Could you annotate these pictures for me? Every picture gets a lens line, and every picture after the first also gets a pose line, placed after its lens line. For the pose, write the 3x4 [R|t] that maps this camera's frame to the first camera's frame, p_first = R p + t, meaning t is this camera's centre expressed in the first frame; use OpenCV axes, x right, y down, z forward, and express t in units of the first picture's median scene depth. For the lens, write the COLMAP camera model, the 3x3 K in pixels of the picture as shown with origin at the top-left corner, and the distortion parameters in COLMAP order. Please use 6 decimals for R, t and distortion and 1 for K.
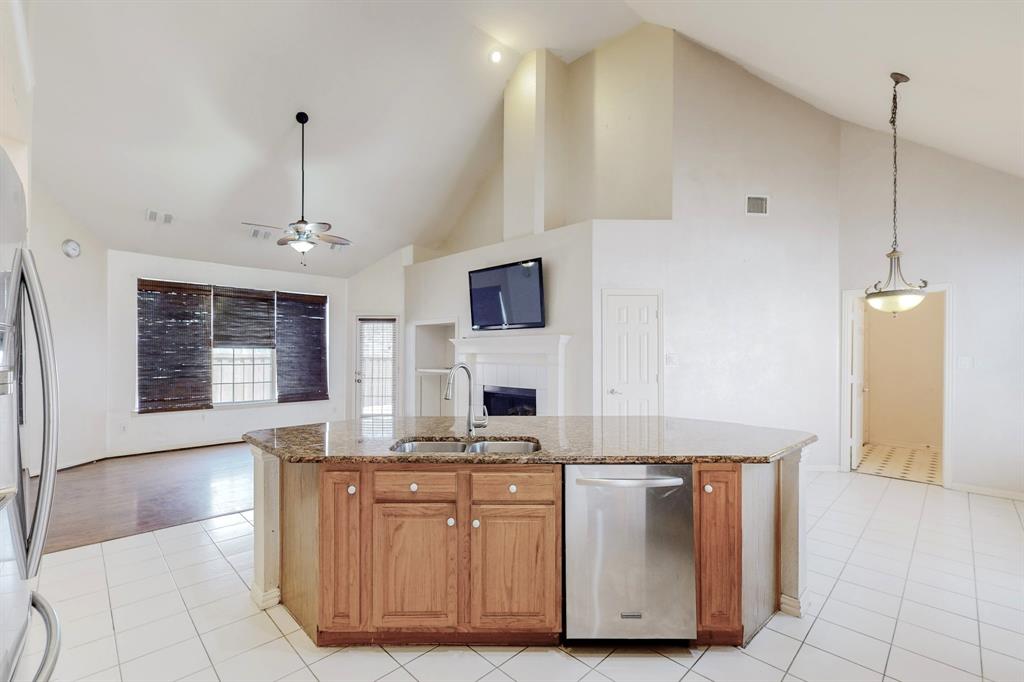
lens RADIAL K [[415.5, 0, 540.8], [0, 415.5, 353.8], [0, 0, 1]] dist [-0.012928, -0.000057]
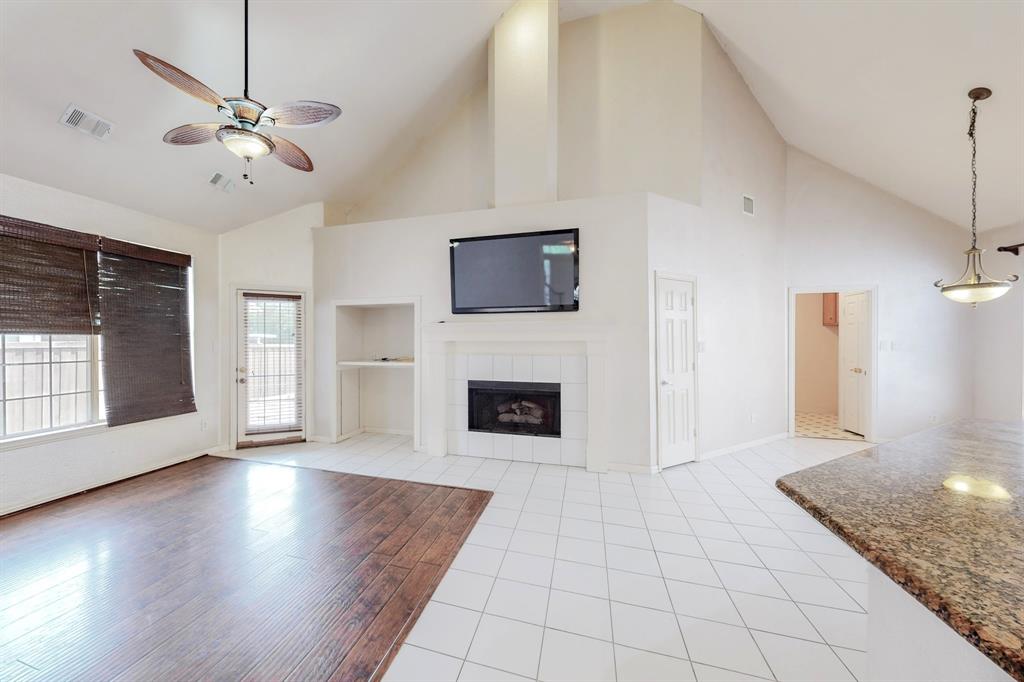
lens RADIAL K [[356.2, 0, 519.3], [0, 356.2, 343.7], [0, 0, 1]] dist [-0.001532, -0.000472]
pose [[0.906884, -0.006185, 0.421335, -0.281443], [0.004281, 0.999976, 0.005463, 0.000435], [-0.421359, -0.003150, 0.906888, 0.262435]]
